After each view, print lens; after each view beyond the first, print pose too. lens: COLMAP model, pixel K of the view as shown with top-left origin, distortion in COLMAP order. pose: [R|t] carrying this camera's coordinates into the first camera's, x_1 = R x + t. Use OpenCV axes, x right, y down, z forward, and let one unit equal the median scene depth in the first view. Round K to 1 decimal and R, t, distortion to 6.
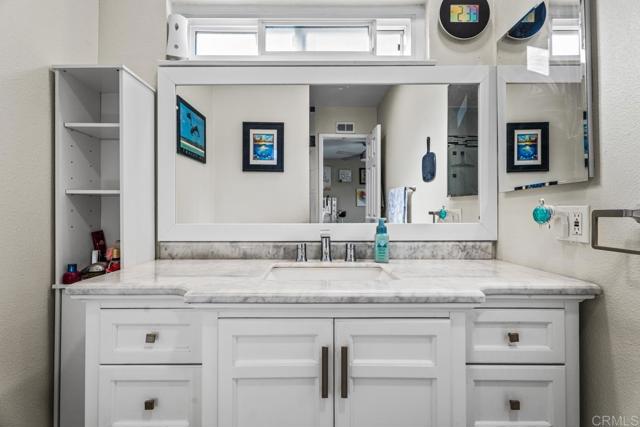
lens RADIAL K [[288.0, 0, 311.2], [0, 288.0, 212.4], [0, 0, 1]] dist [0.004668, 0.000352]
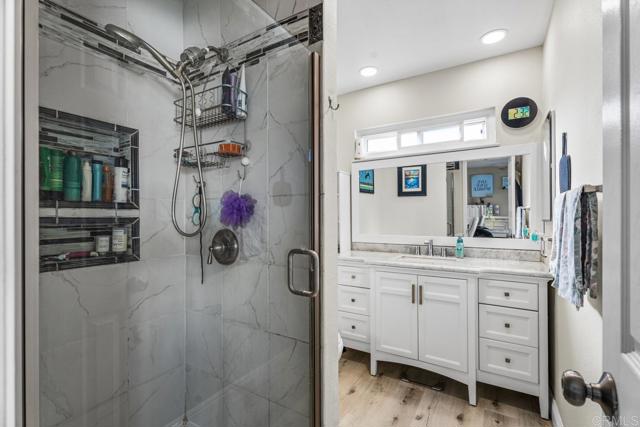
lens RADIAL K [[288.0, 0, 320.1], [0, 288.0, 214.9], [0, 0, 1]] dist [0.004668, 0.000352]
pose [[0.851603, -0.007002, -0.524140, 0.429391], [0.010364, 0.999940, 0.003481, -0.120579], [0.524084, -0.008397, 0.851625, -1.034339]]
